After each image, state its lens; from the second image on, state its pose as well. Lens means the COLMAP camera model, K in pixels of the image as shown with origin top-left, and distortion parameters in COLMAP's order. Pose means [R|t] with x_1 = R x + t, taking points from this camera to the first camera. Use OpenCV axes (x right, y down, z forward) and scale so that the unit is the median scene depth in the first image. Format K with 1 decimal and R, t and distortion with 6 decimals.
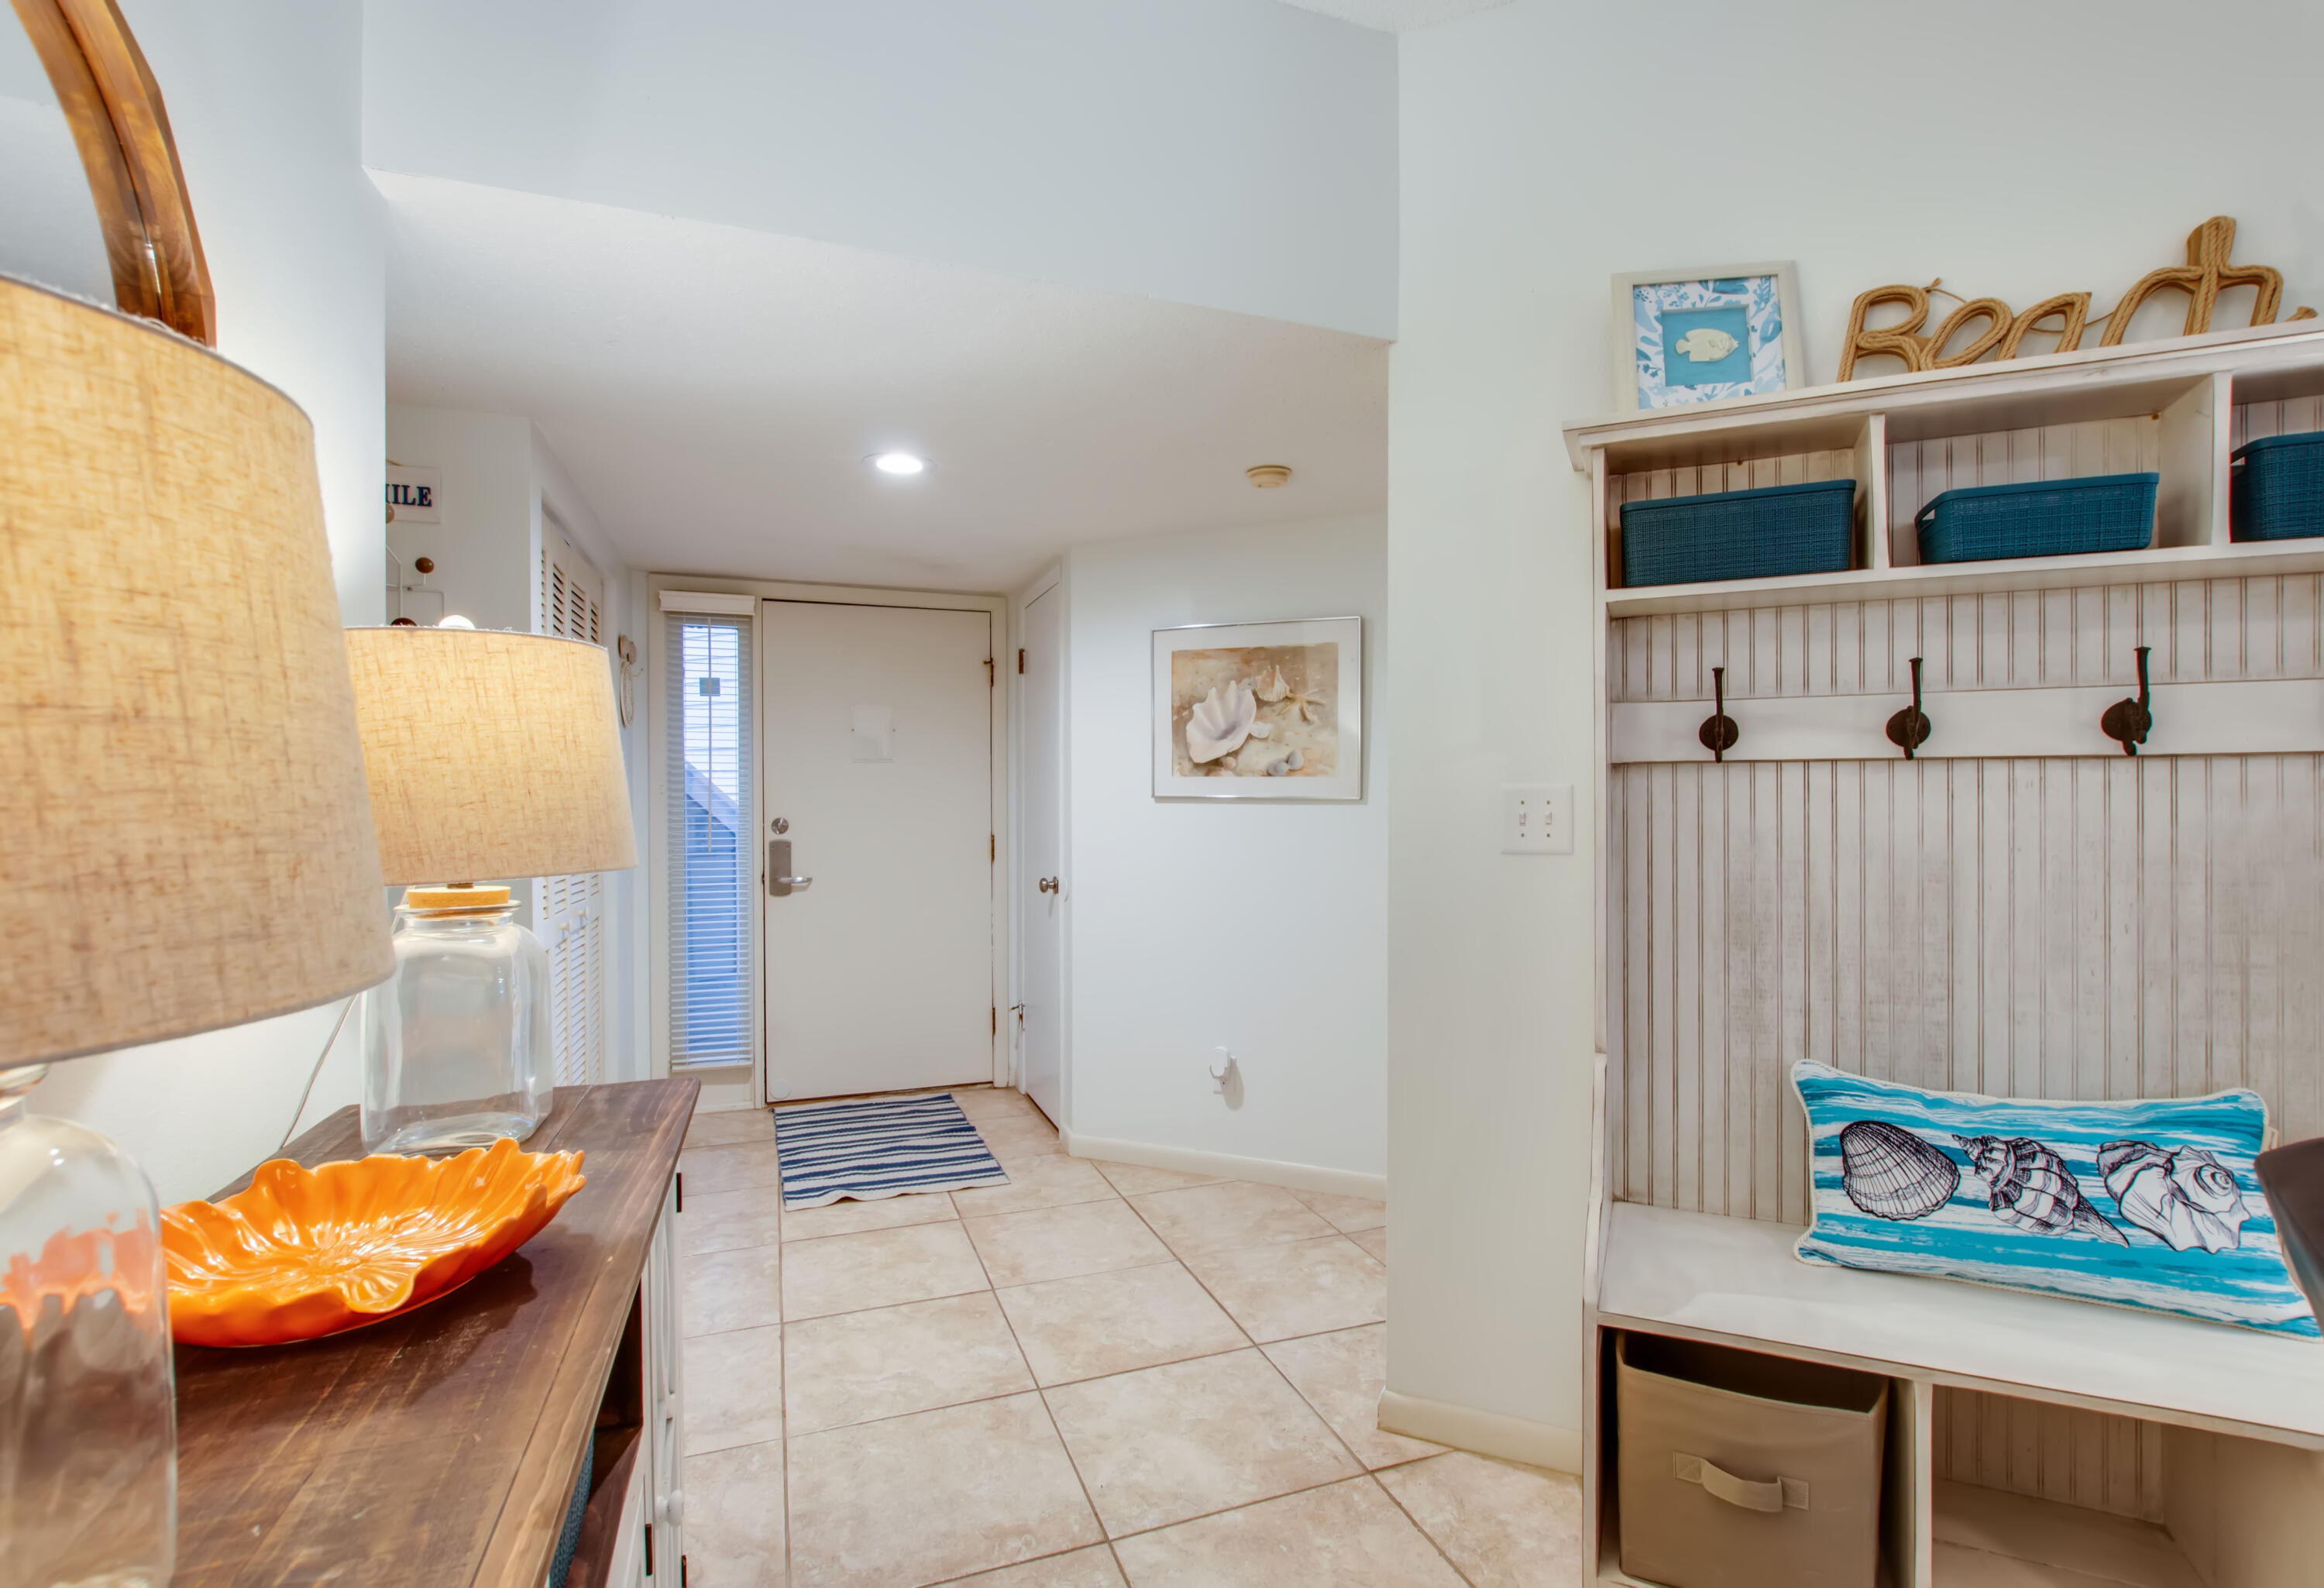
lens RADIAL K [[1079.6, 0, 1182.6], [0, 1079.6, 804.3], [0, 0, 1]] dist [-0.000580, -0.000086]
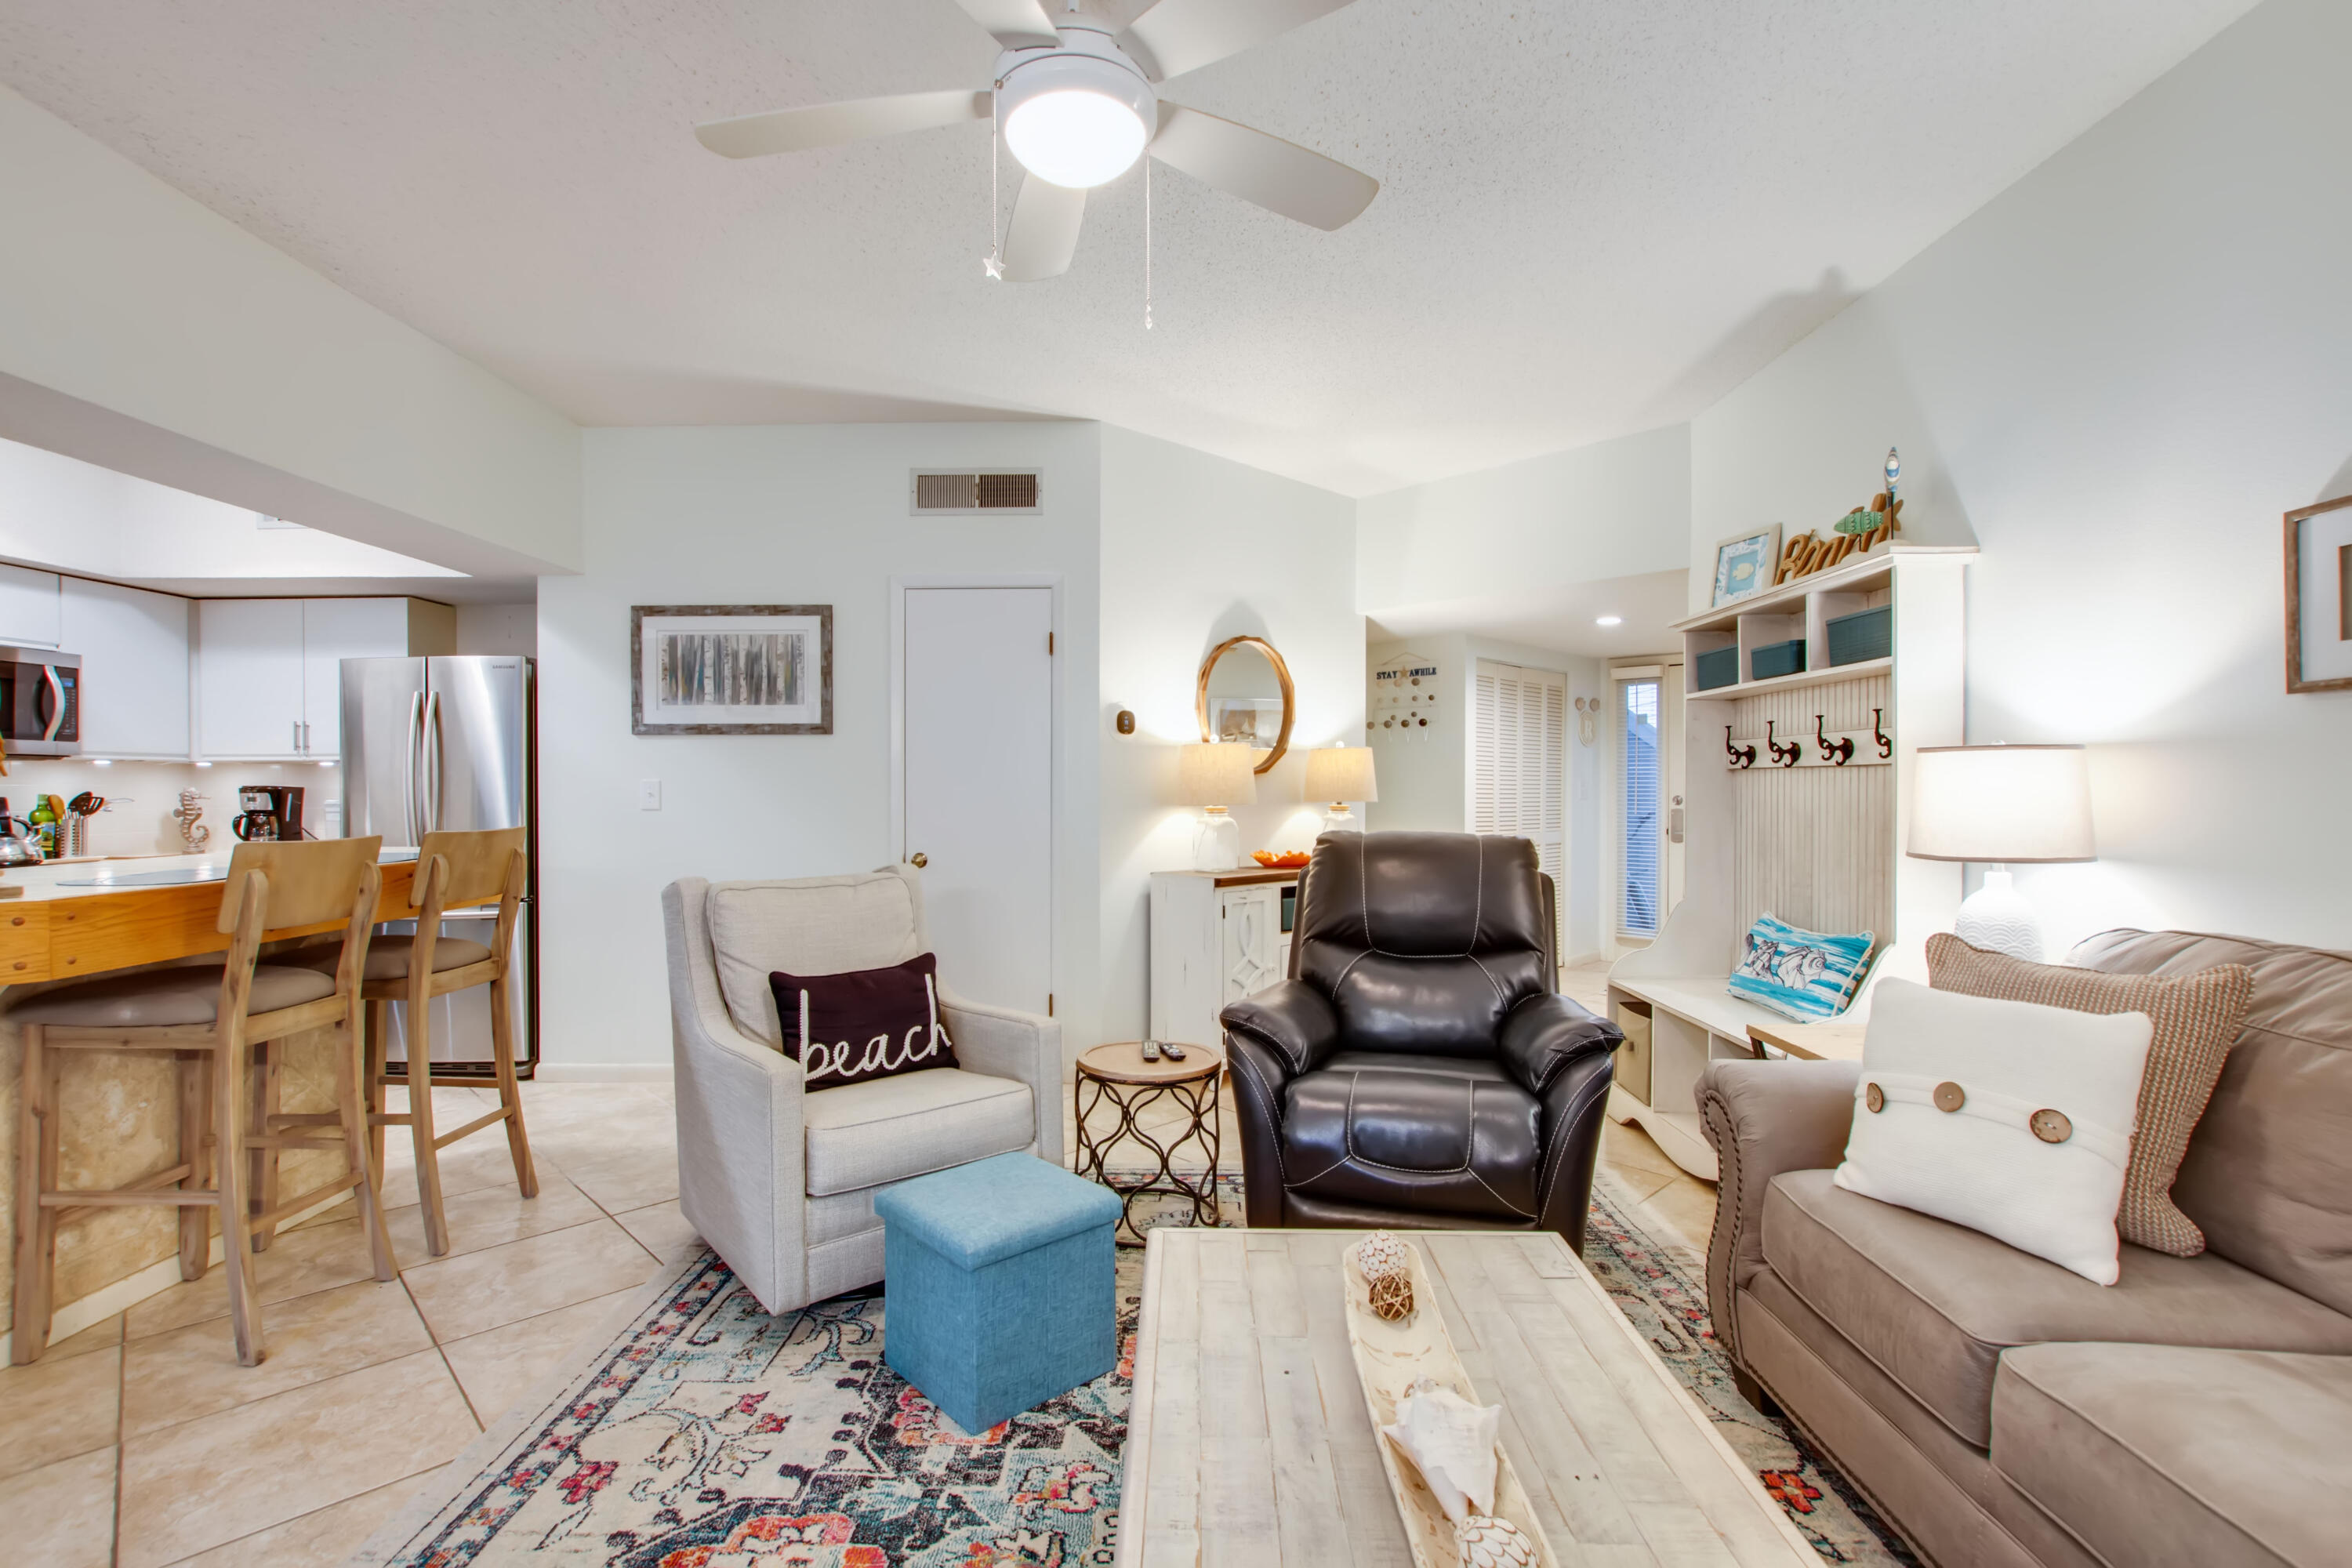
lens RADIAL K [[1073.8, 0, 1173.8], [0, 1073.8, 795.2], [0, 0, 1]] dist [-0.011558, 0.001971]
pose [[0.394140, 0.017783, -0.918878, 1.979711], [-0.013415, 0.999818, 0.013596, -0.000041], [0.918952, 0.006968, 0.394307, -0.846133]]
